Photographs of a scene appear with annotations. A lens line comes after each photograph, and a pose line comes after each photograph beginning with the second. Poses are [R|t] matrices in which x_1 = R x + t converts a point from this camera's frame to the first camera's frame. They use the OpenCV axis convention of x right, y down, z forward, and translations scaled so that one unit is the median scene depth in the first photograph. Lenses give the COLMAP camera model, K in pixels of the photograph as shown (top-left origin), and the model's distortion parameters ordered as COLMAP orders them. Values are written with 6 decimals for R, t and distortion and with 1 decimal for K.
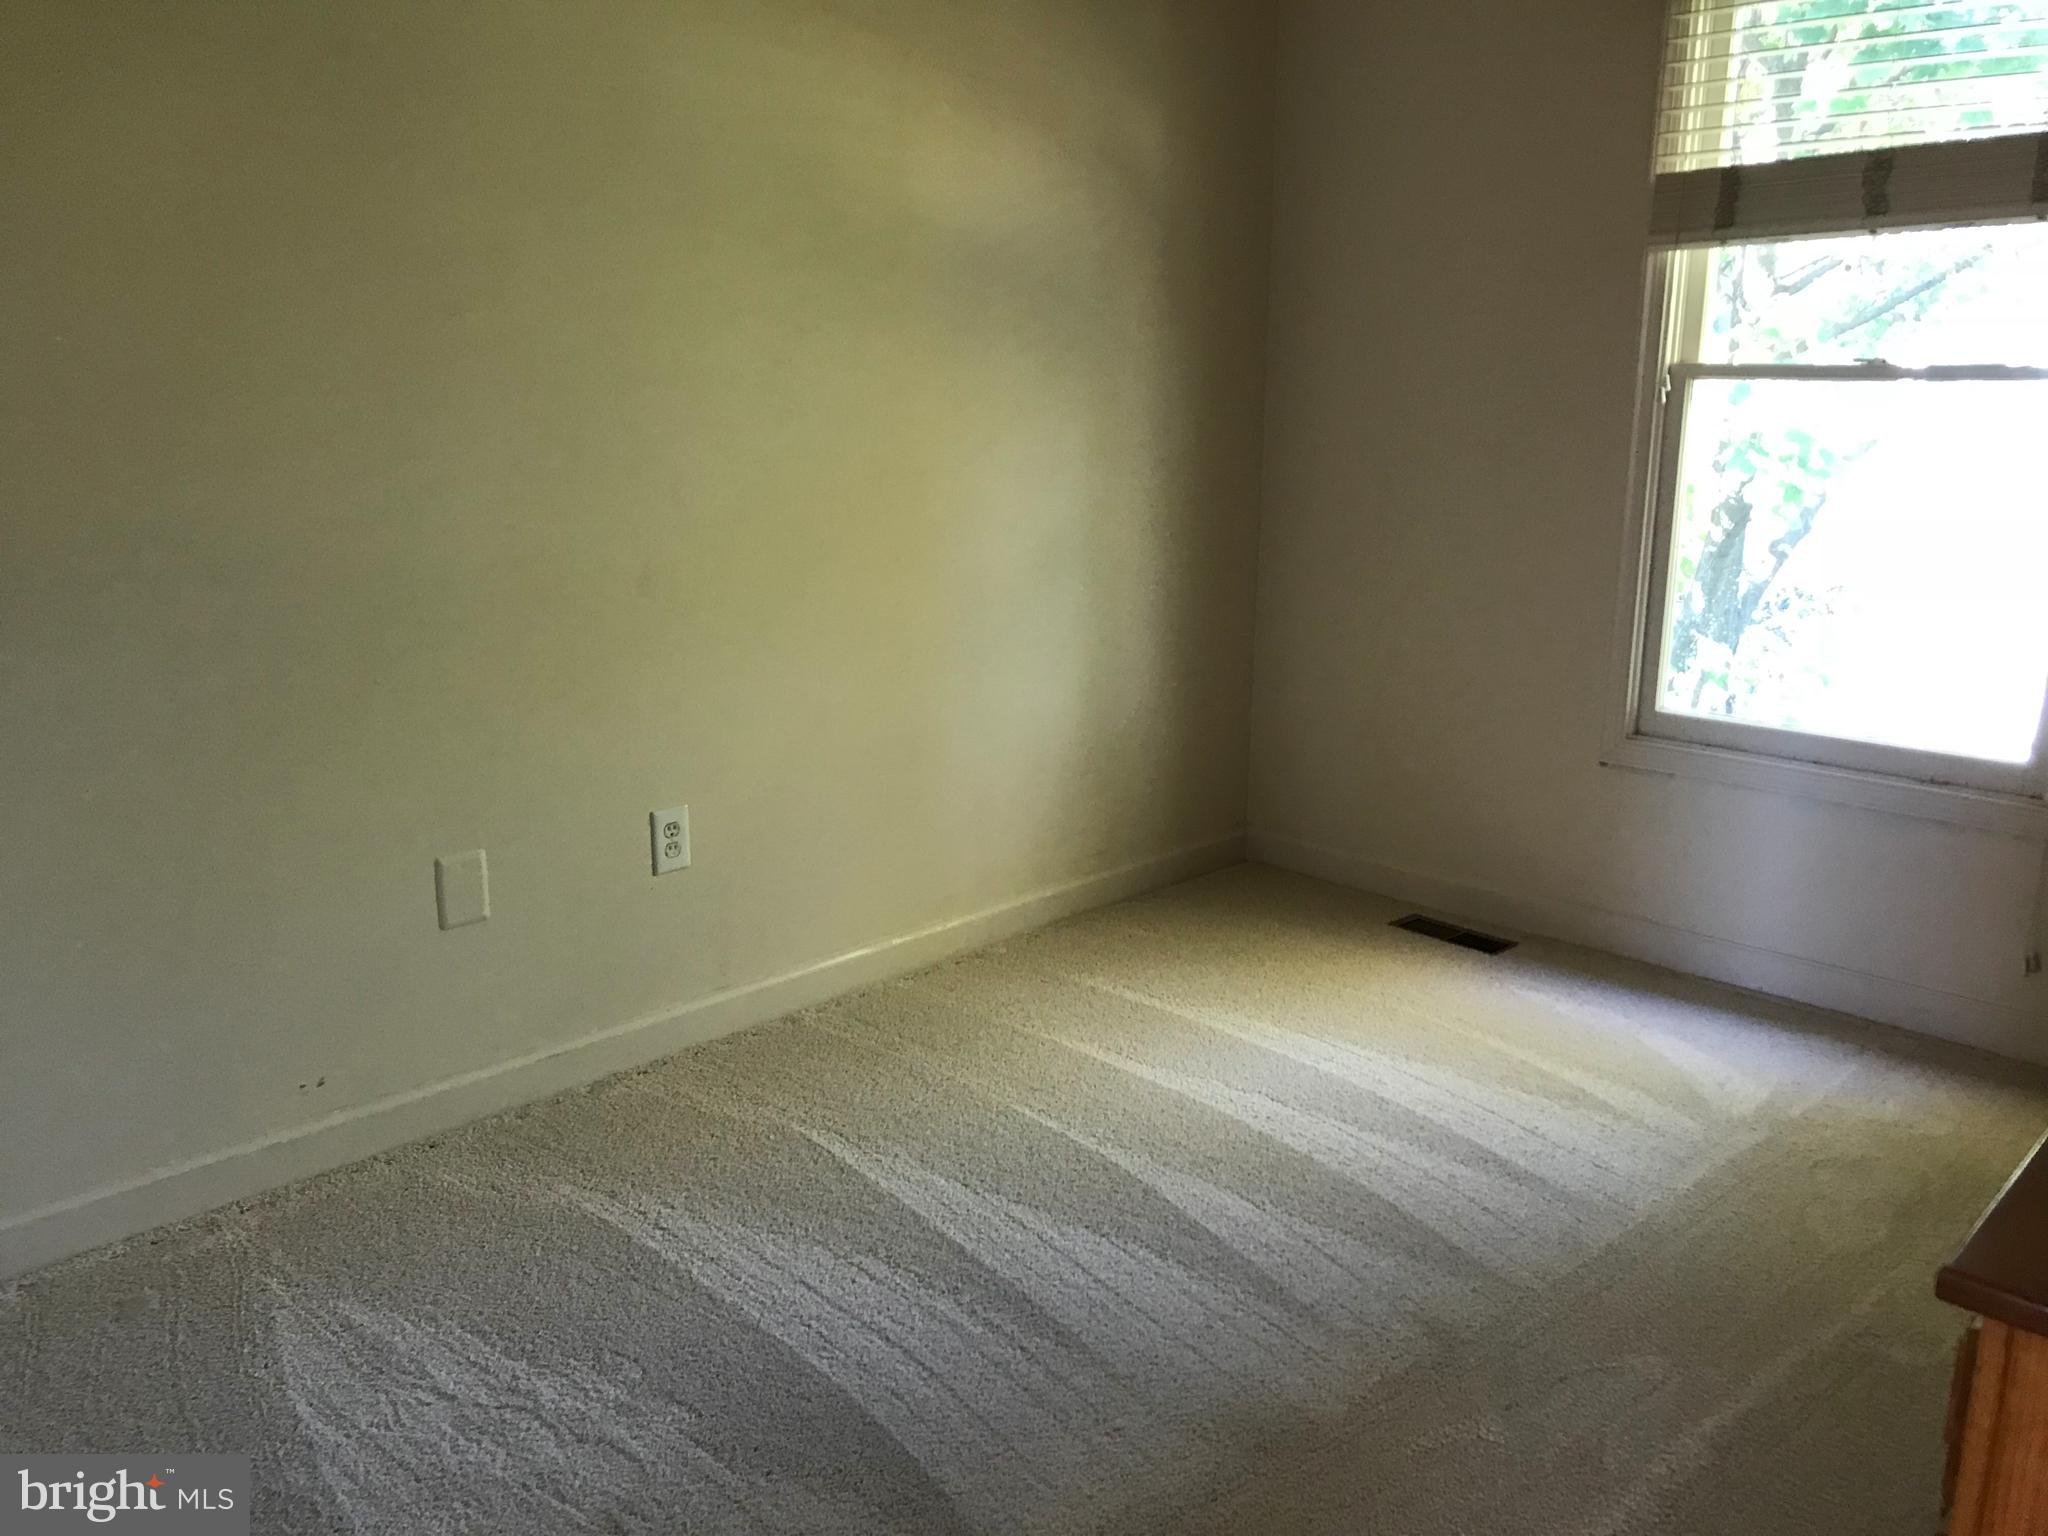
lens RADIAL K [[1689.9, 0, 1040.0], [0, 1689.9, 748.4], [0, 0, 1]] dist [0.066669, -0.062287]
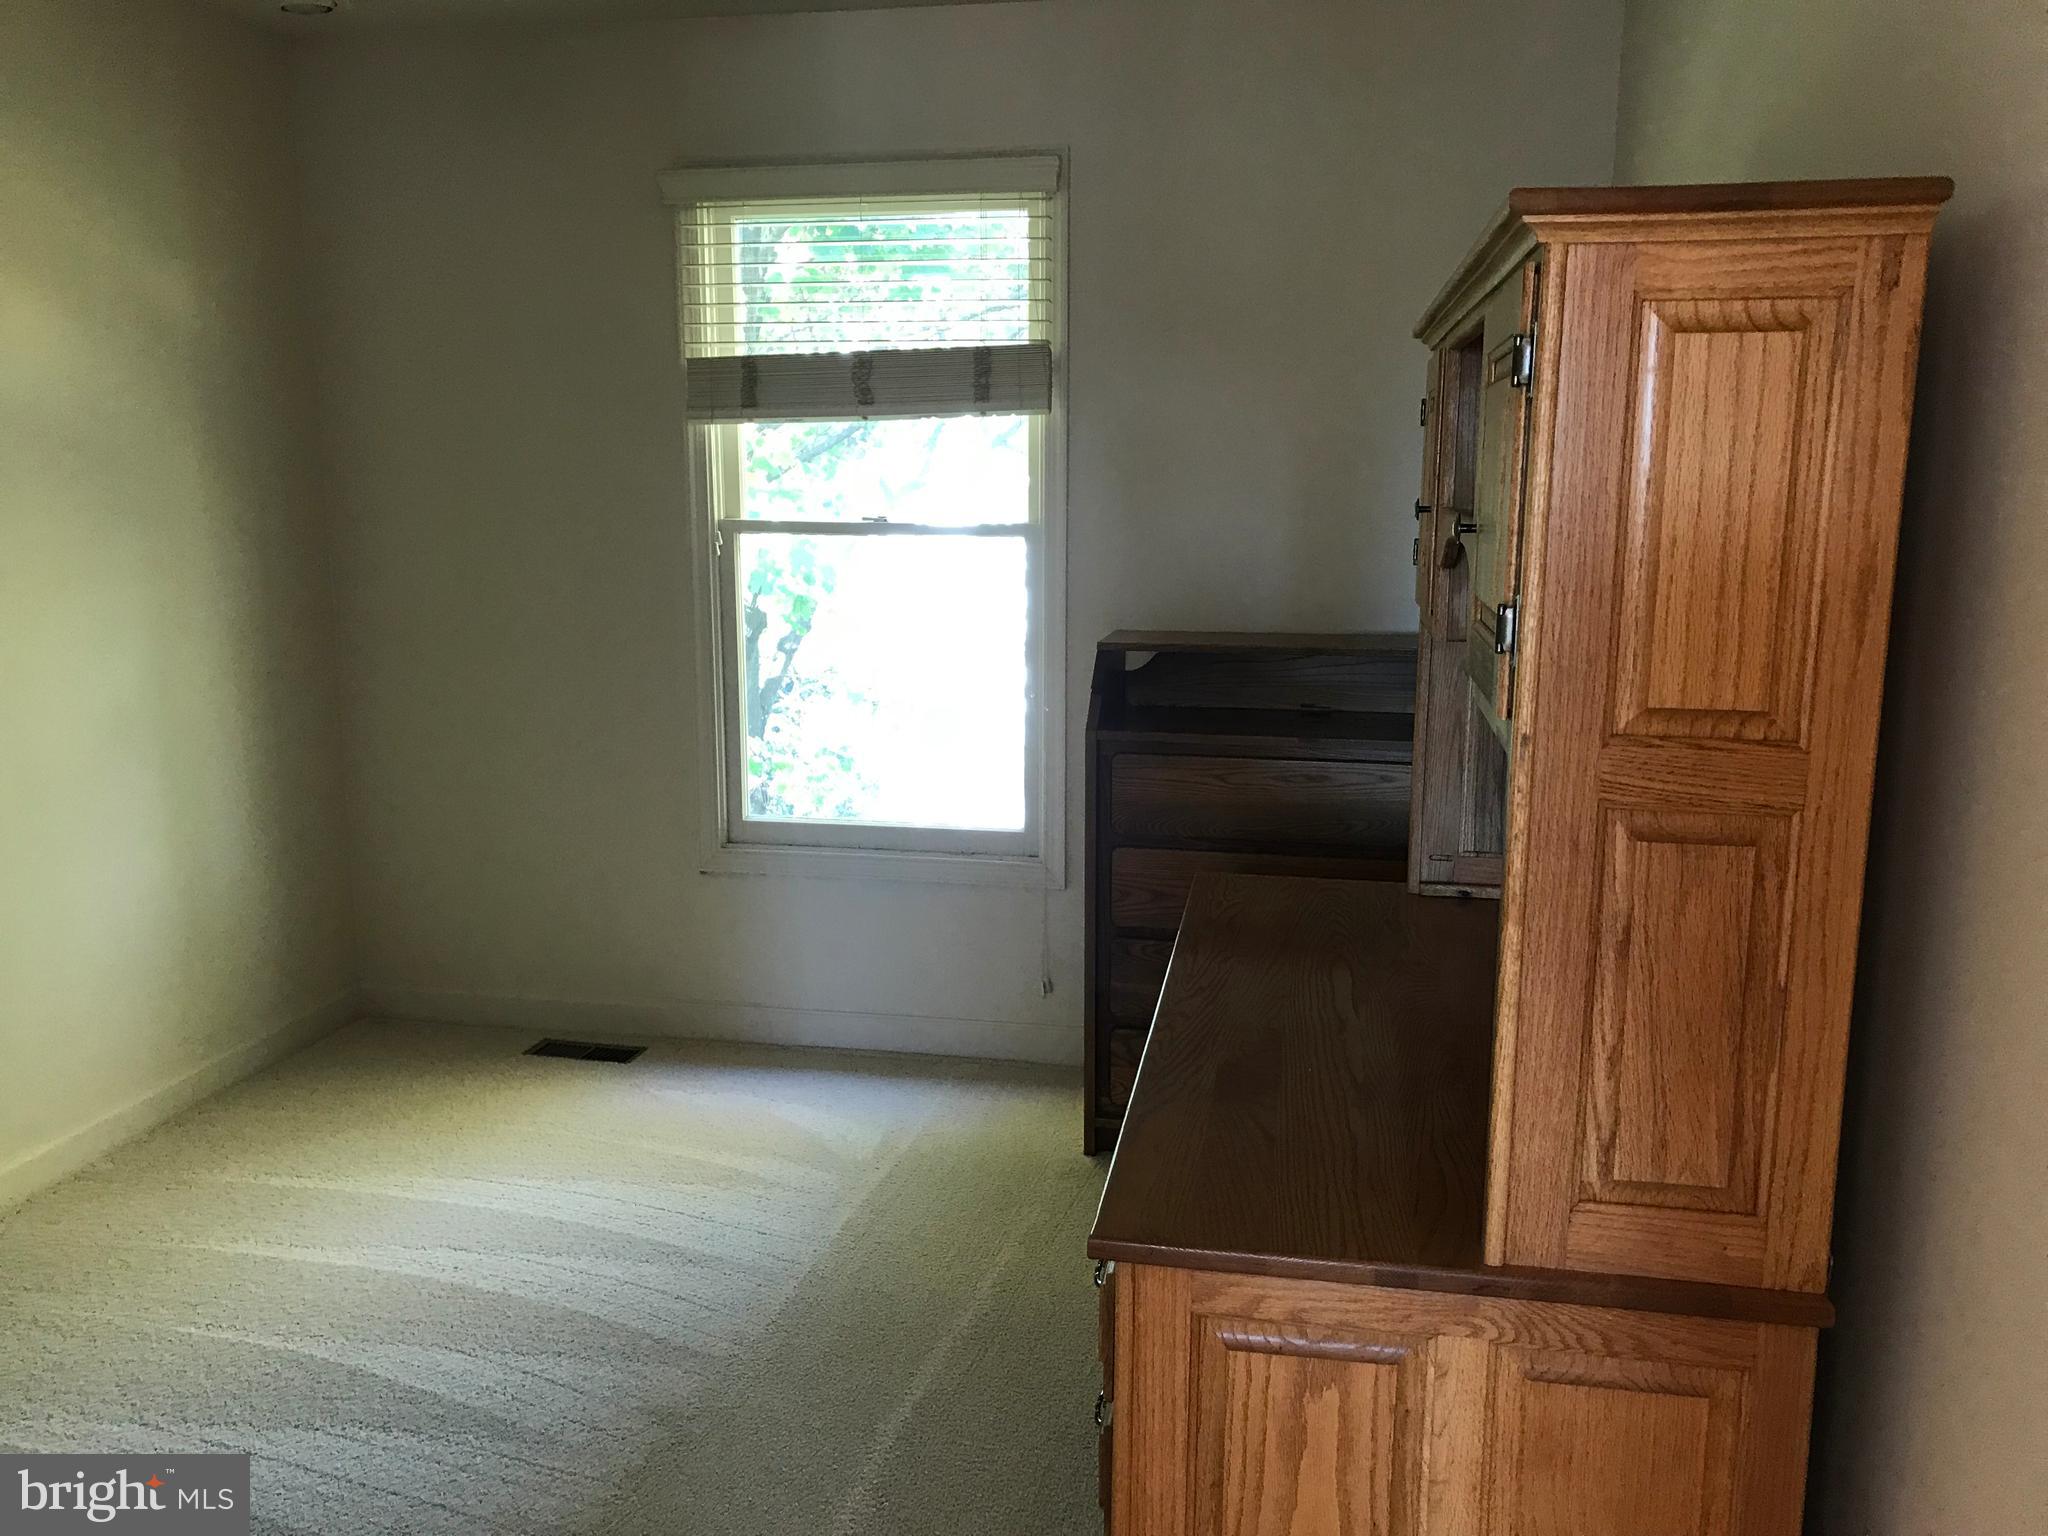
lens RADIAL K [[1689.9, 0, 1012.1], [0, 1689.9, 763.6], [0, 0, 1]] dist [0.066669, -0.062287]
pose [[0.851302, -0.101896, 0.514686, -0.073706], [0.126643, 0.991862, -0.013105, -0.026428], [-0.509162, 0.076338, 0.857278, -0.072261]]
